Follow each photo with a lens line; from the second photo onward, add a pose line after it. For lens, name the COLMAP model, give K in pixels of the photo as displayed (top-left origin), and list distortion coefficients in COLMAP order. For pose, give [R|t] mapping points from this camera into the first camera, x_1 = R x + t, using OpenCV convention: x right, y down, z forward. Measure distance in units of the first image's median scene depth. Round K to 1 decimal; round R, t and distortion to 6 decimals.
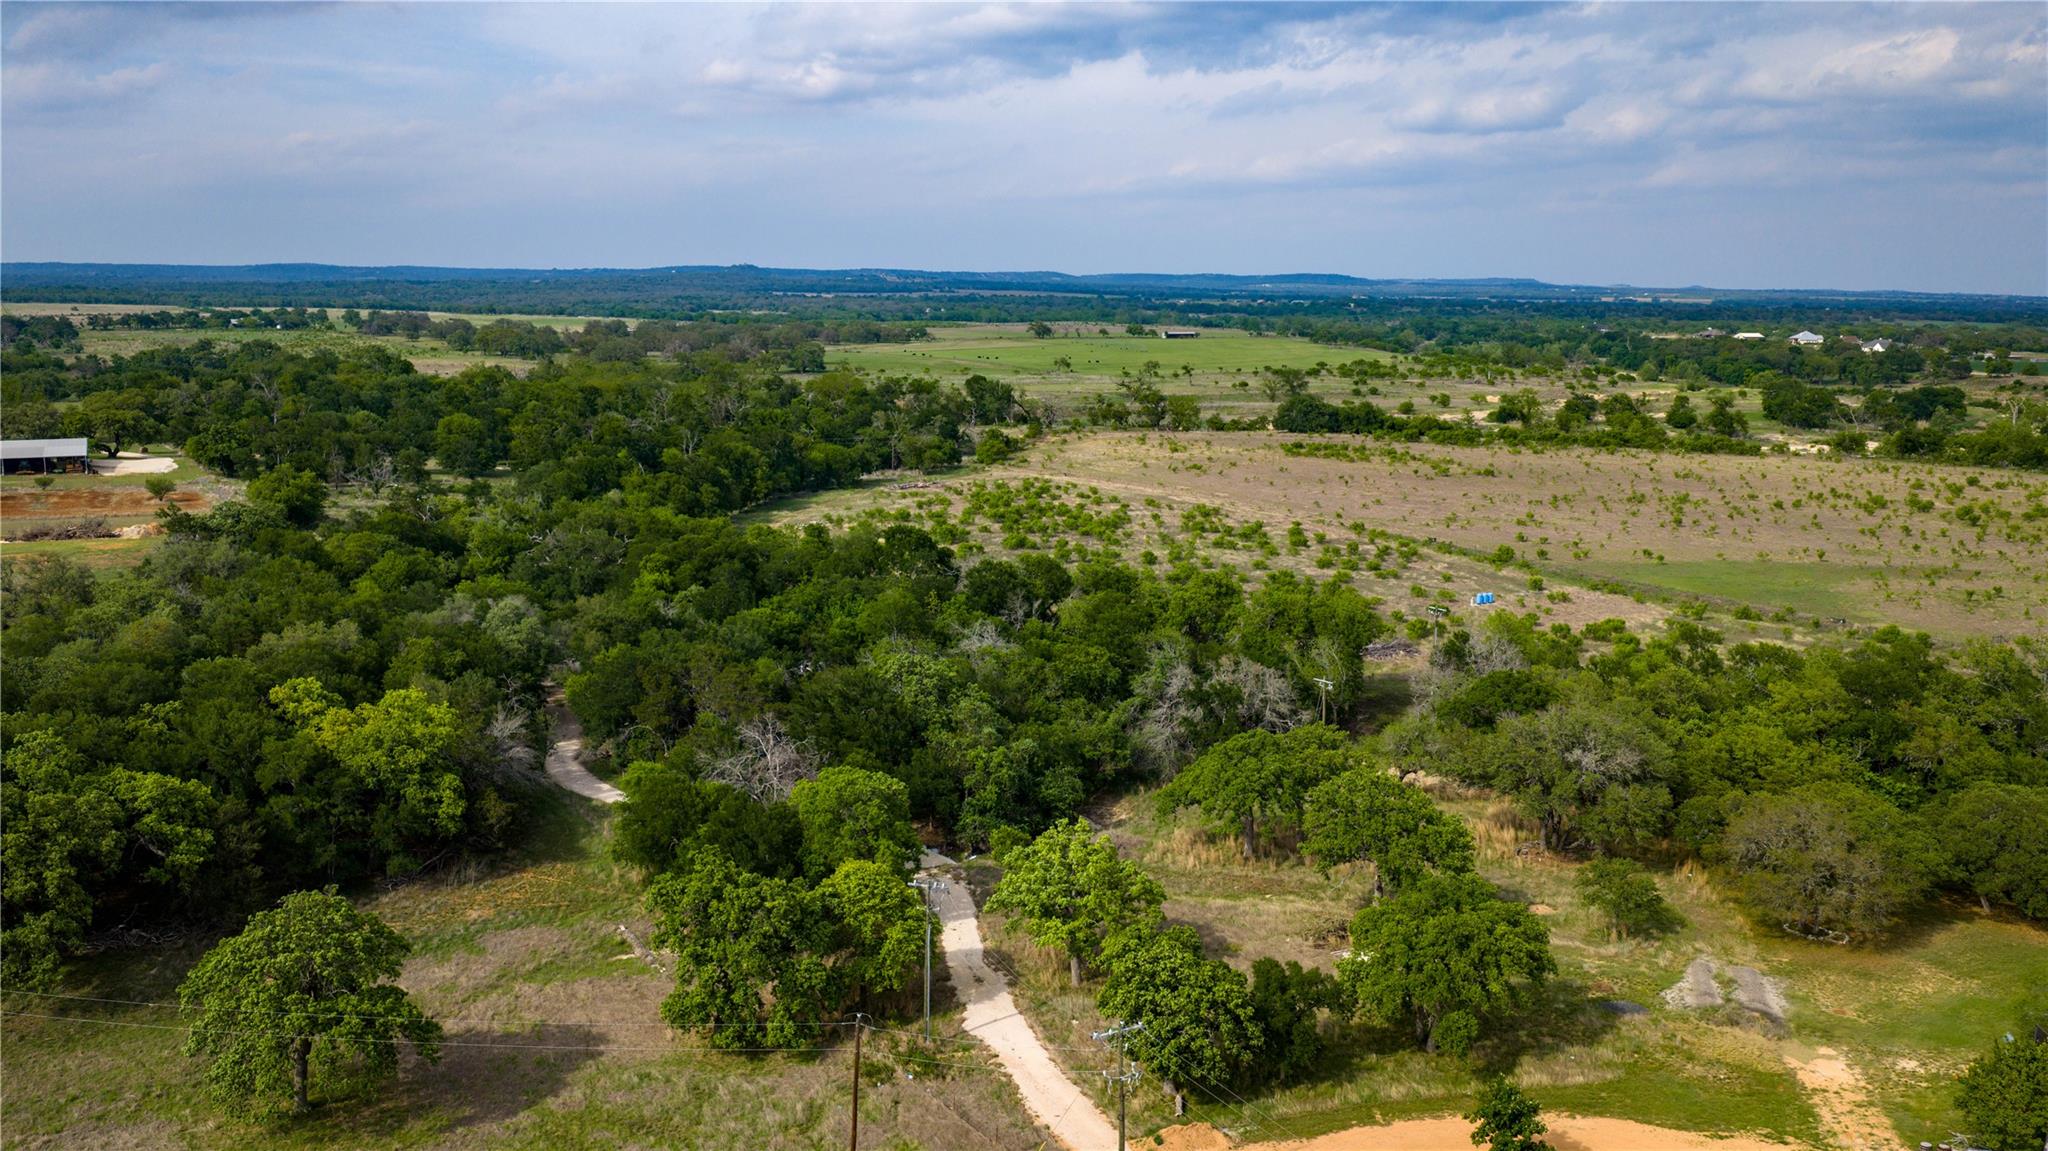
lens RADIAL K [[1714.1, 0, 1024.6], [0, 1714.1, 576.6], [0, 0, 1]] dist [-0.012760, -0.004828]
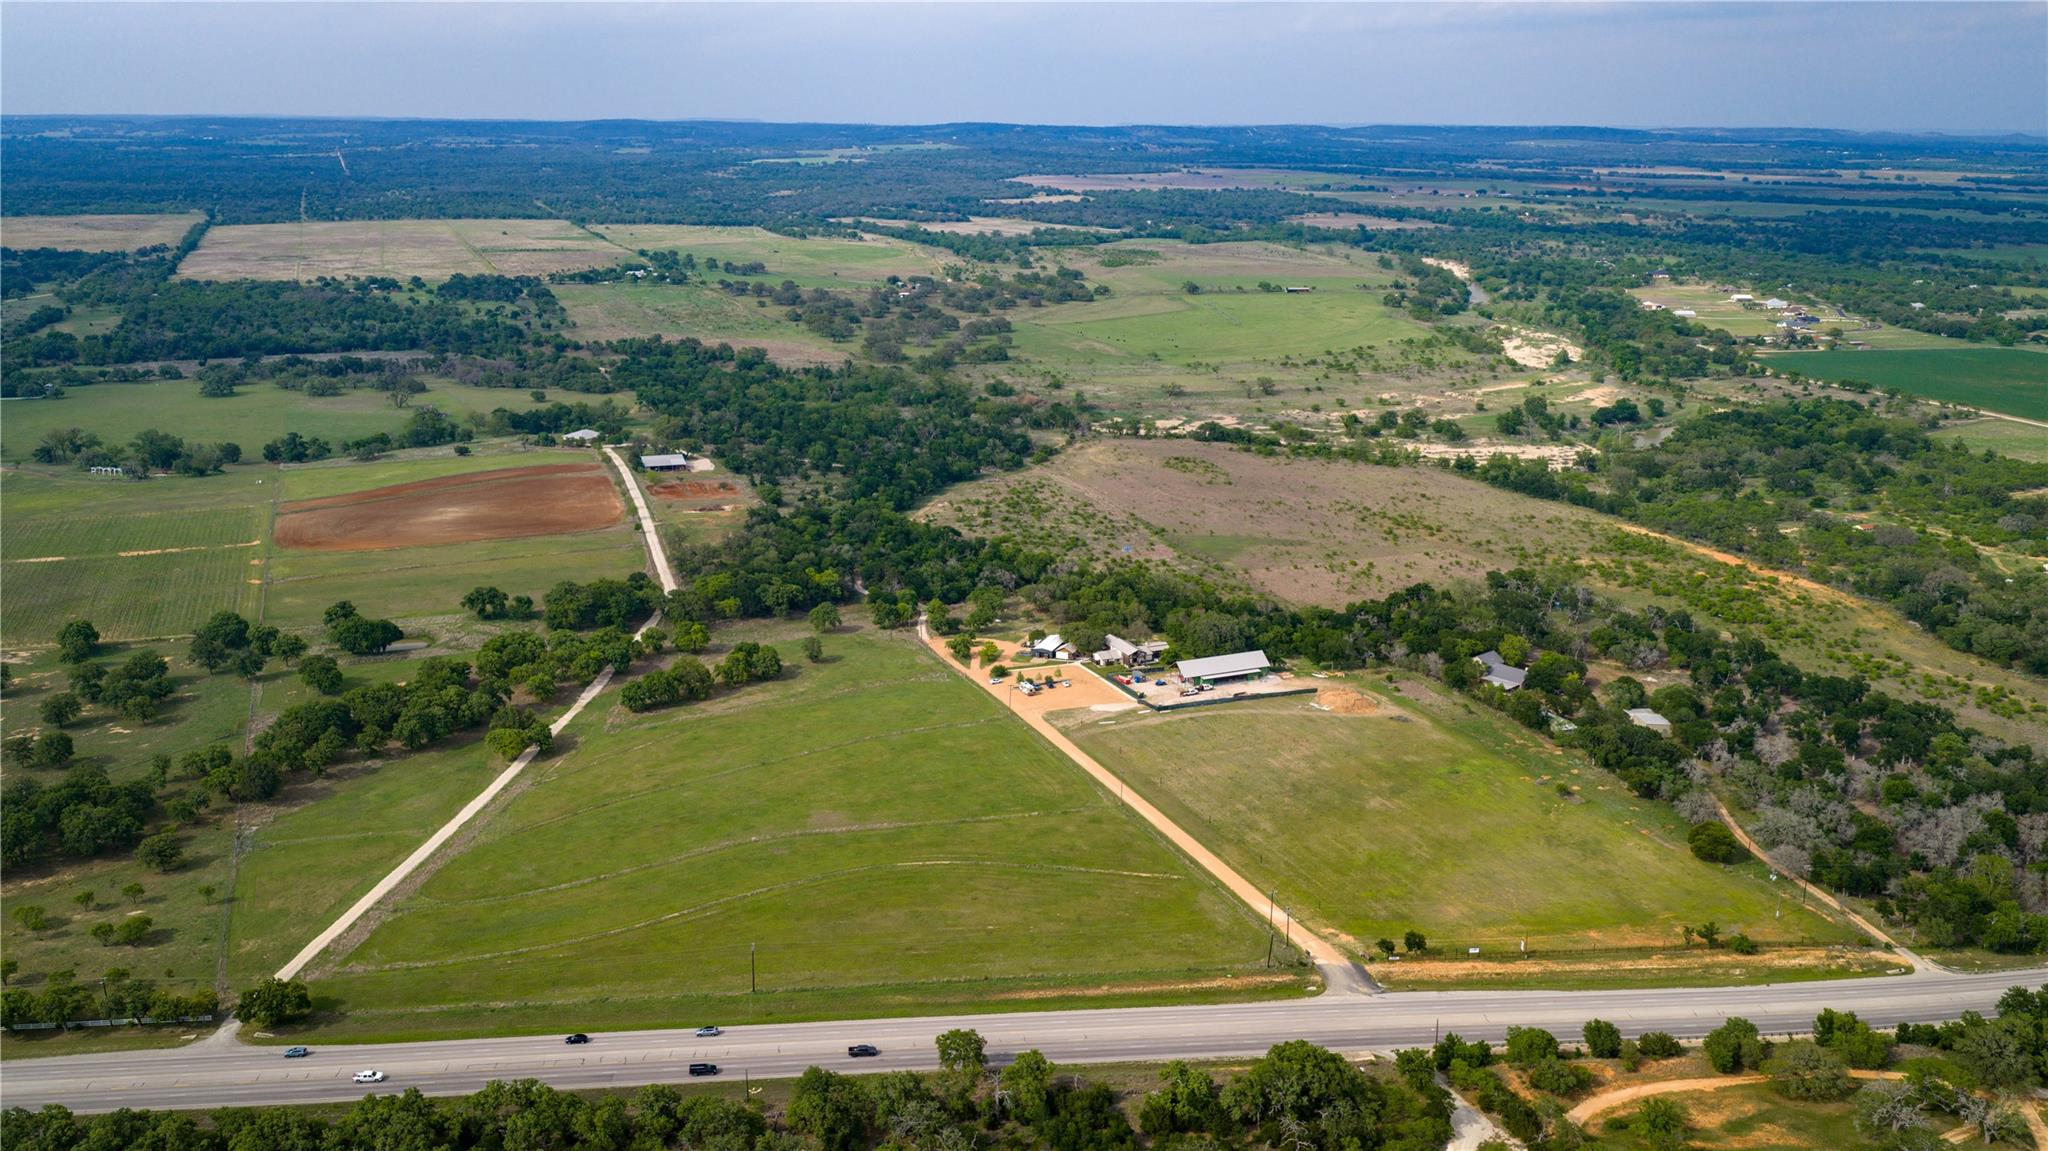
lens RADIAL K [[1714.1, 0, 1024.4], [0, 1714.1, 575.2], [0, 0, 1]] dist [-0.012760, -0.004828]
pose [[0.986193, 0.041467, -0.160325, 1.004855], [-0.025827, 0.994808, 0.098437, -0.425471], [0.163575, -0.092937, 0.982144, -3.812535]]
